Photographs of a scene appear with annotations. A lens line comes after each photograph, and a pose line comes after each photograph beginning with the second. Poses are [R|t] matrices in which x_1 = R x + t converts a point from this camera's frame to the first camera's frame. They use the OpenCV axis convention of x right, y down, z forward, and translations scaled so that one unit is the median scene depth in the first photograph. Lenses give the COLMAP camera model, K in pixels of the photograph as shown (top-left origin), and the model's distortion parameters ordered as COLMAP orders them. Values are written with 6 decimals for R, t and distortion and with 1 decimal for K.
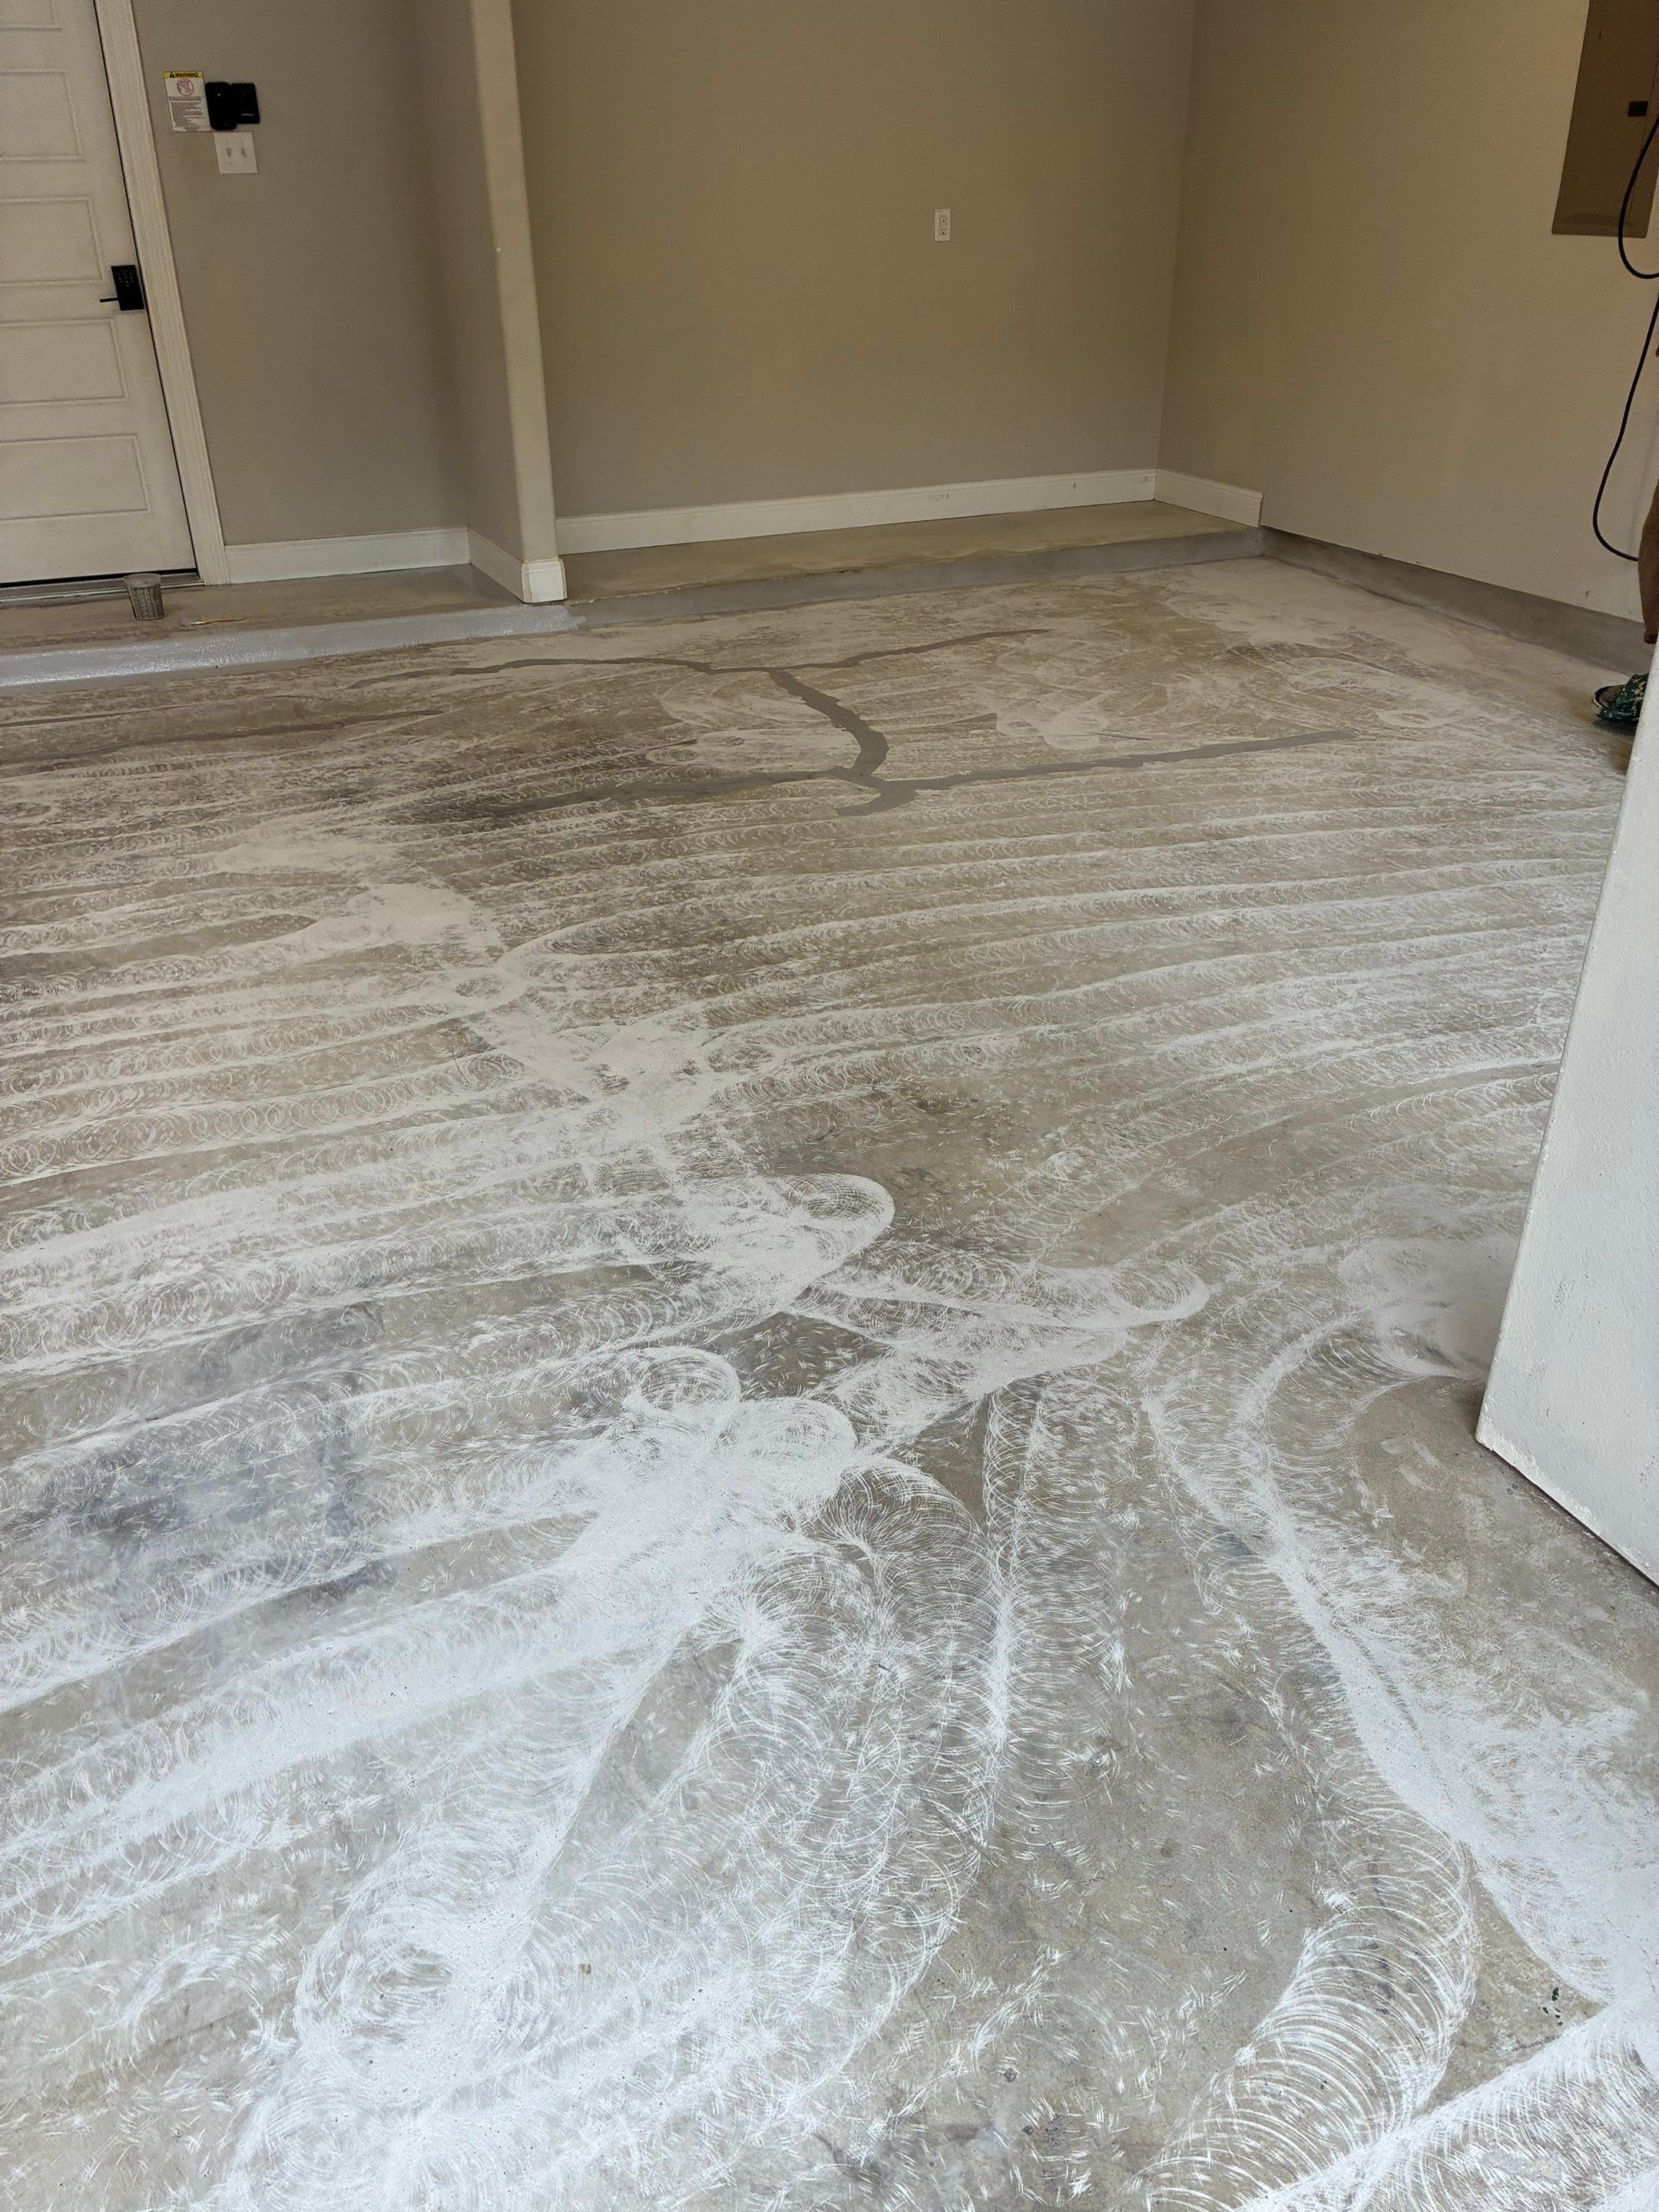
lens RADIAL K [[1632.4, 0, 810.0], [0, 1632.4, 1102.5], [0, 0, 1]] dist [0.074461, -0.099813]
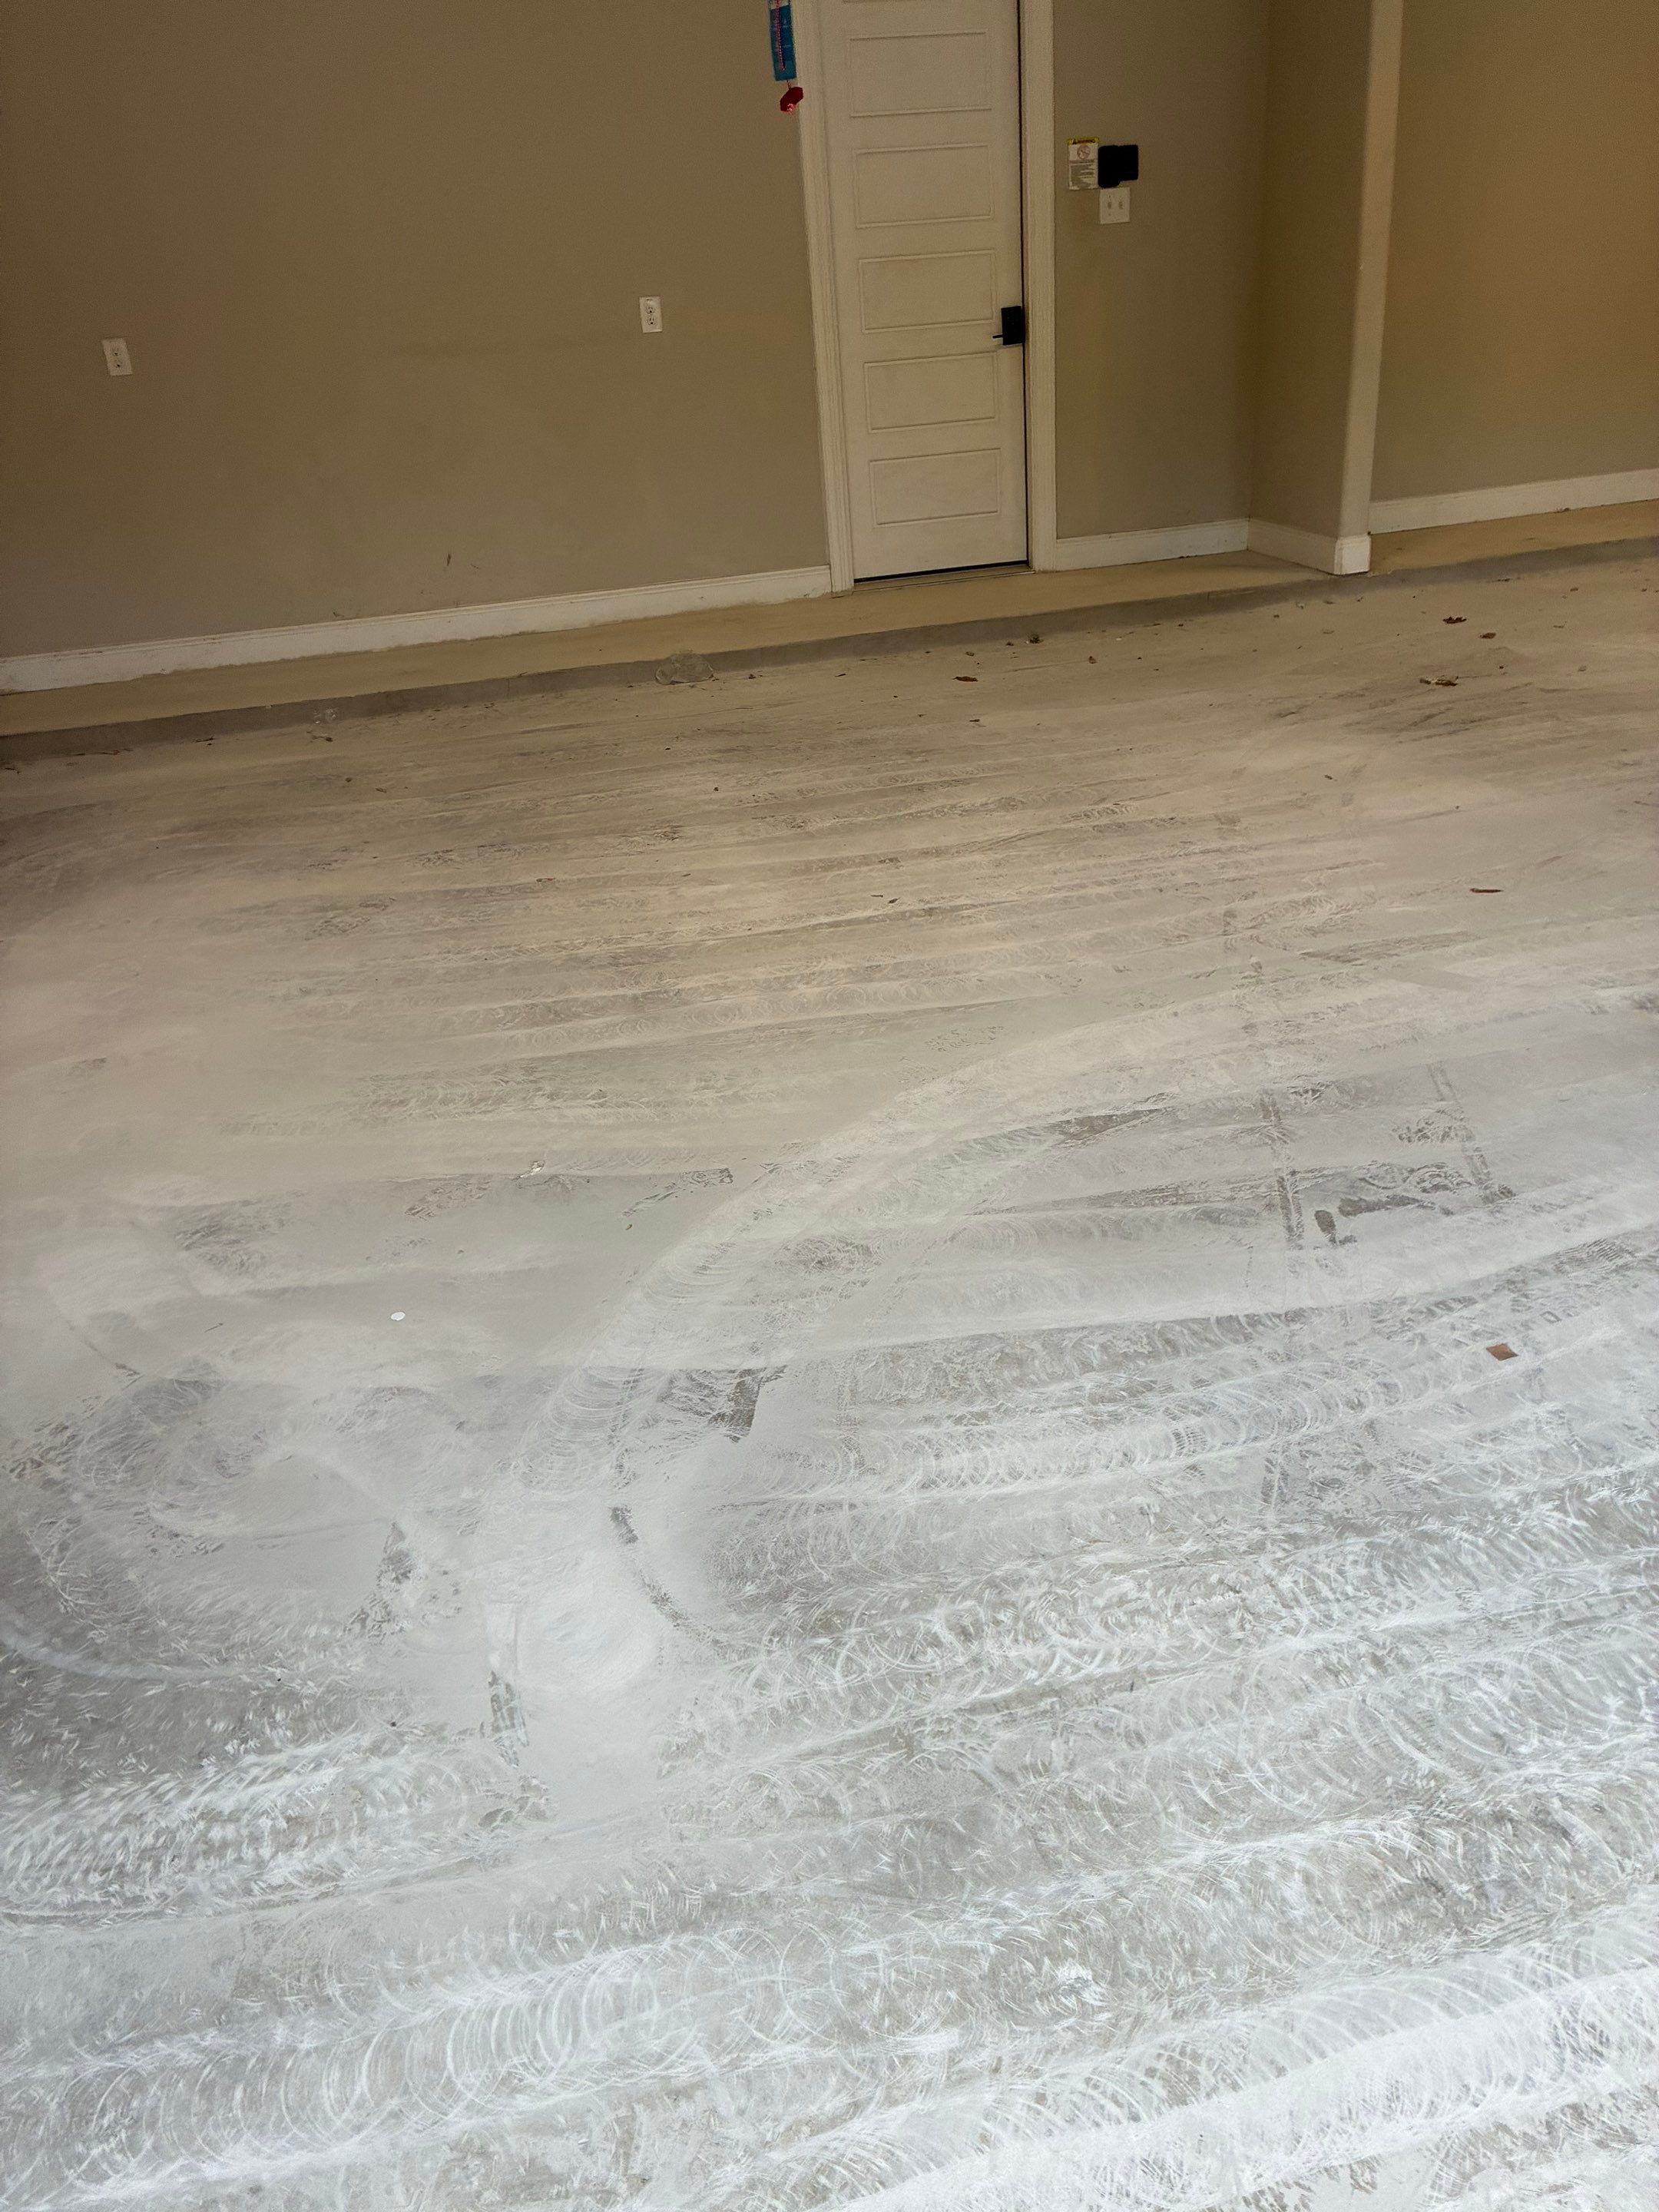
lens RADIAL K [[1570.9, 0, 817.1], [0, 1570.9, 1135.8], [0, 0, 1]] dist [0.050759, -0.070840]
pose [[0.981676, 0.038211, -0.186686, -0.401342], [-0.038955, 0.999241, -0.000317, 0.136284], [0.186532, 0.007584, 0.982420, -0.205456]]
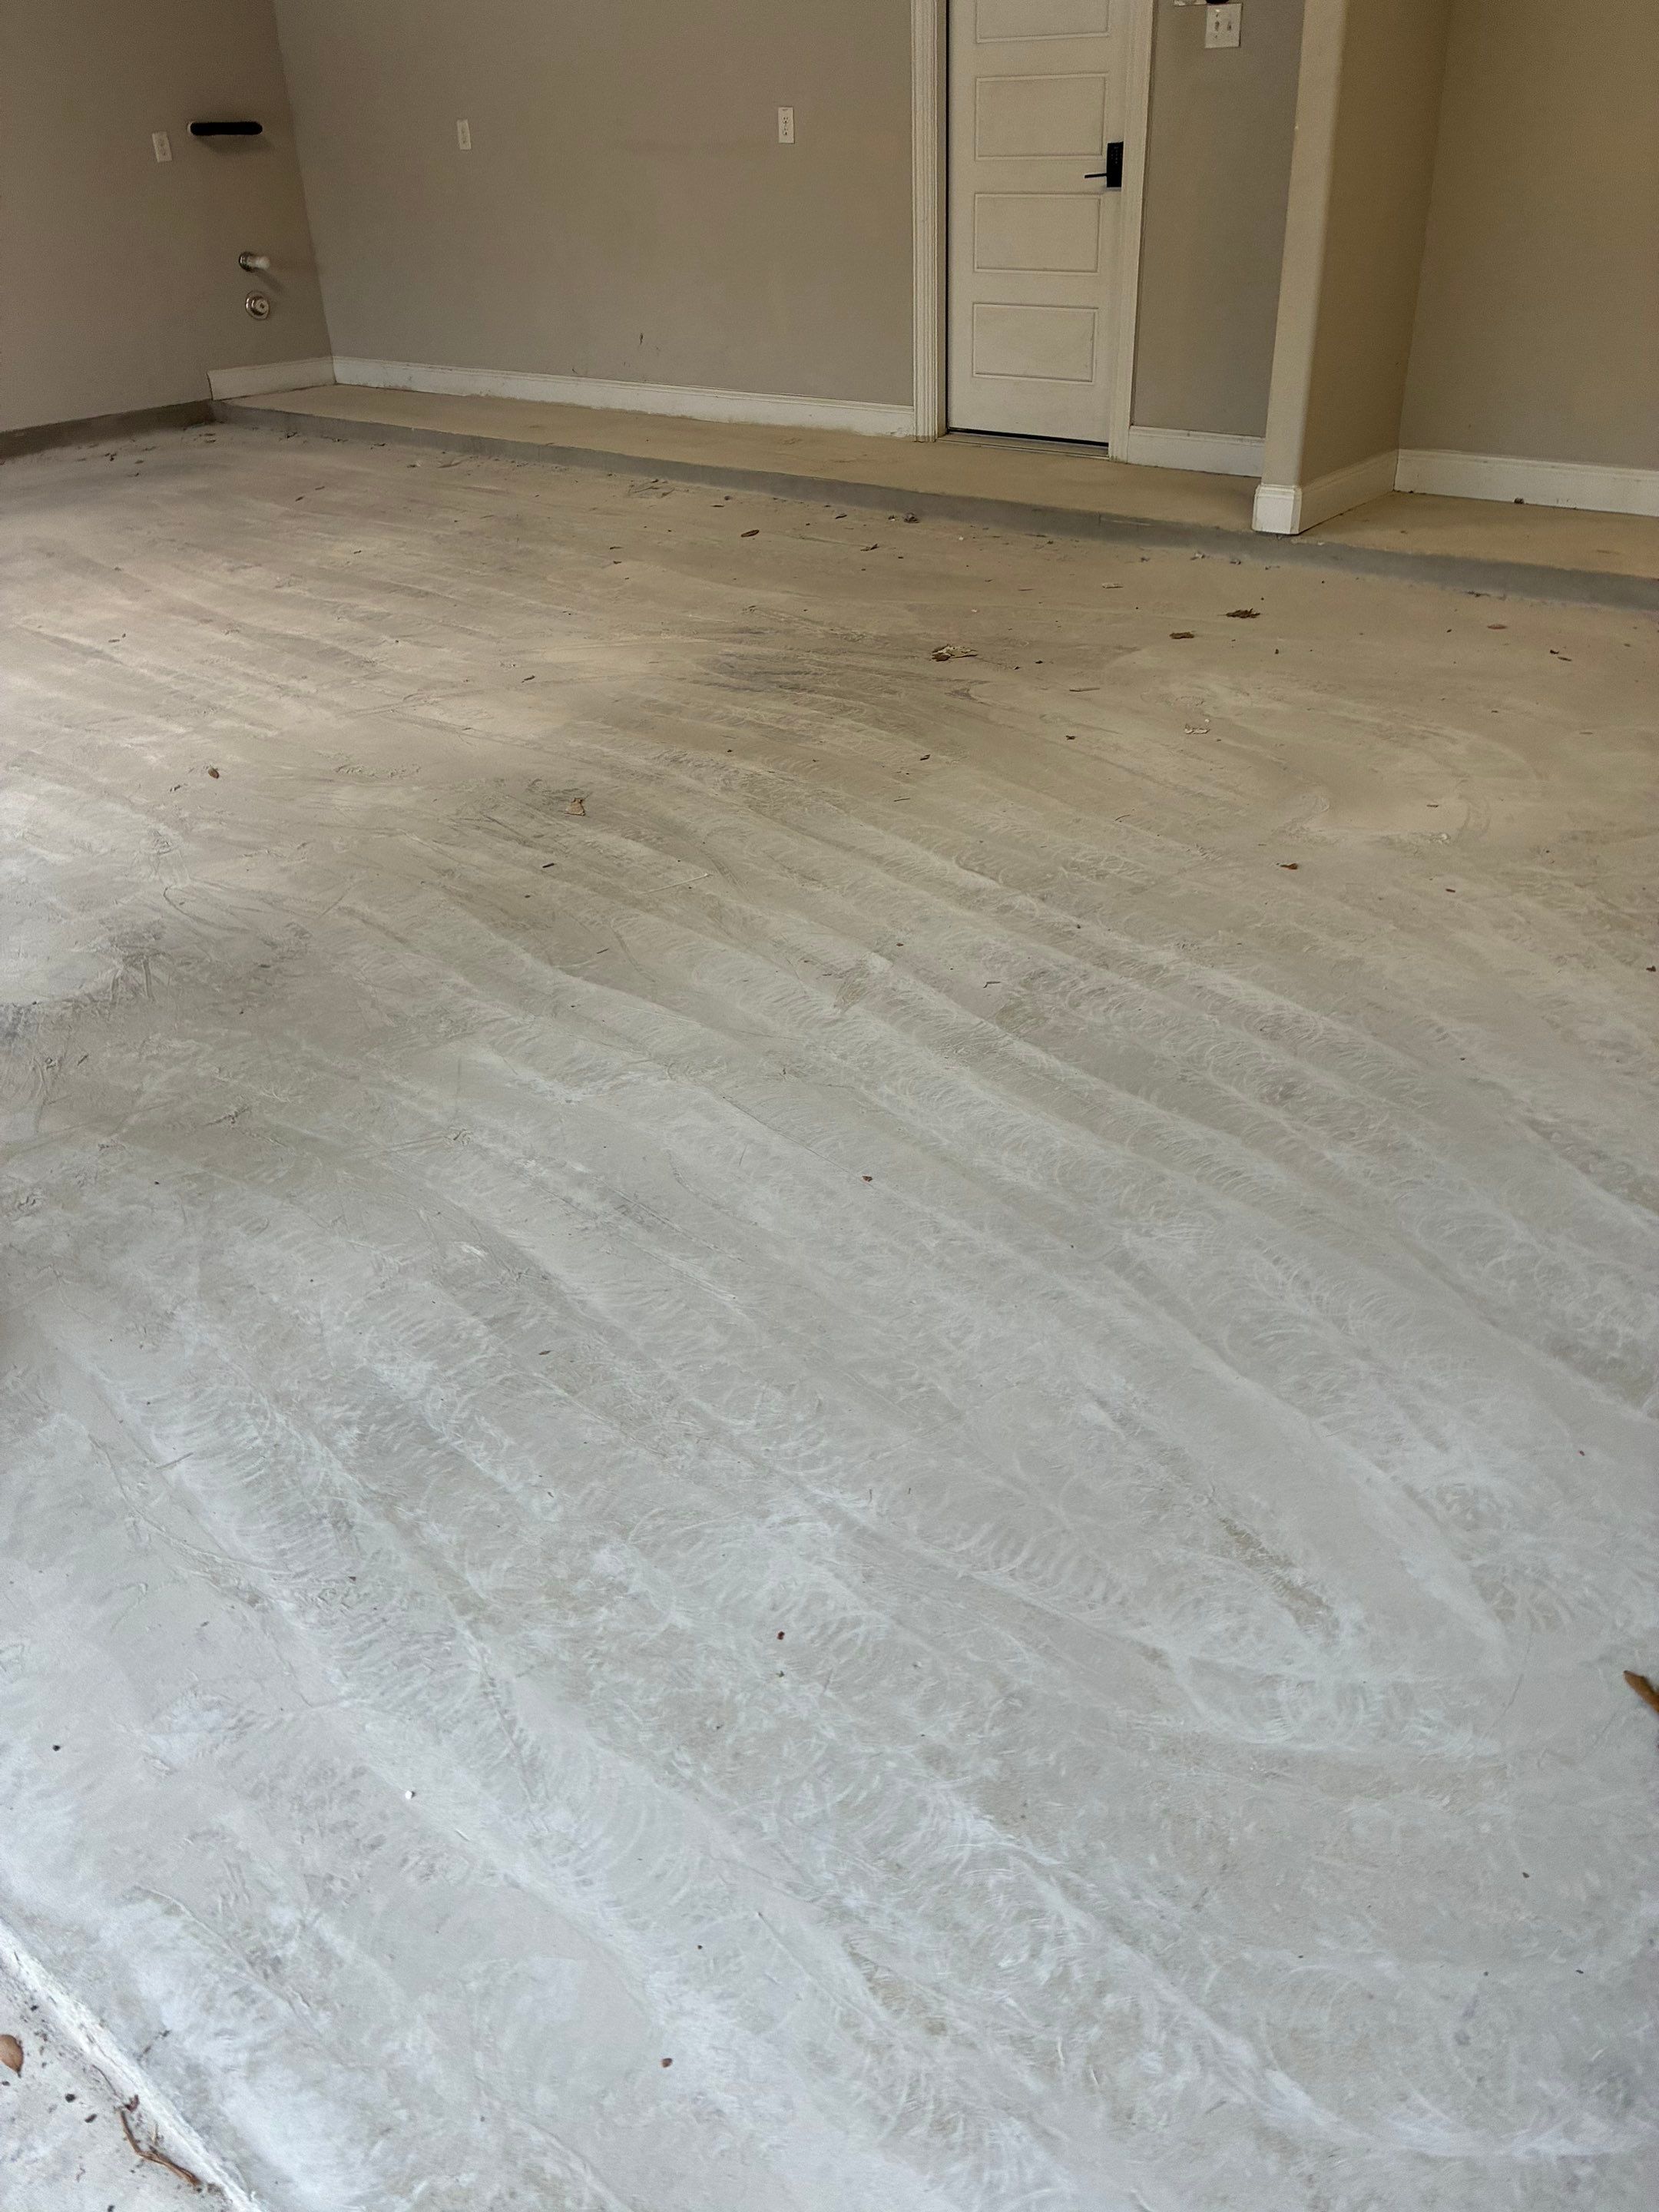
lens RADIAL K [[1667.6, 0, 883.4], [0, 1667.6, 1110.1], [0, 0, 1]] dist [0.026003, -0.049991]
pose [[0.466568, 0.452295, -0.760094, 0.750735], [-0.413116, 0.871303, 0.264888, -0.247144], [0.782080, 0.190419, 0.593373, 0.482349]]
